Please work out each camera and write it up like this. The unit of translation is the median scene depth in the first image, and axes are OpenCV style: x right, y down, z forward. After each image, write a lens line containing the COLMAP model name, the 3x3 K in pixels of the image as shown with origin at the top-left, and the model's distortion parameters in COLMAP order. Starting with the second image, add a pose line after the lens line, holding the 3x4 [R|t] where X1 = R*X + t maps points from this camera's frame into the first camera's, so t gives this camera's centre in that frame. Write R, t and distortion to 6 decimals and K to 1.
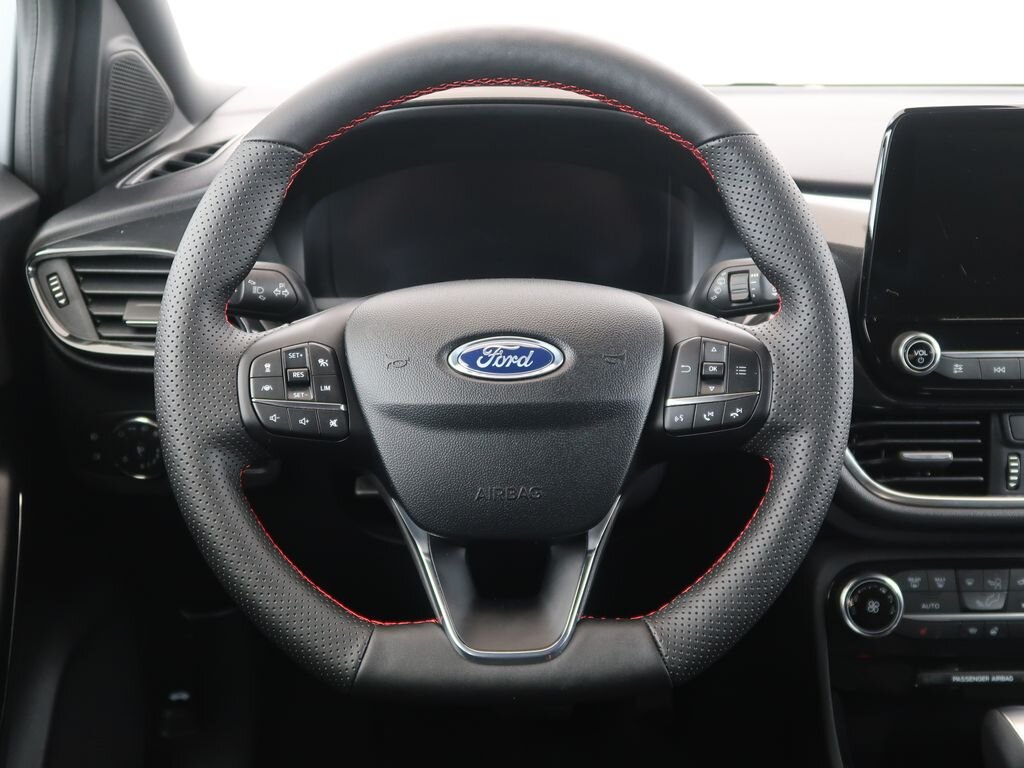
lens RADIAL K [[991.7, 0, 514.4], [0, 991.7, 381.2], [0, 0, 1]] dist [-0.036354, 0.000000]
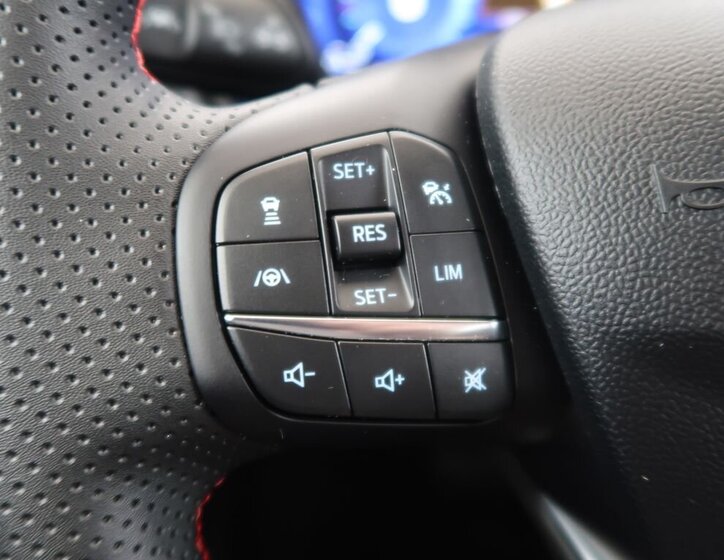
lens RADIAL K [[624.0, 0, 361.6], [0, 624.0, 278.7], [0, 0, 1]] dist [-0.011164, -0.003542]
pose [[0.999768, 0.002145, -0.021413, -0.215796], [0.000713, 0.991169, 0.132601, -0.018291], [0.021508, -0.132586, 0.990938, 0.800445]]
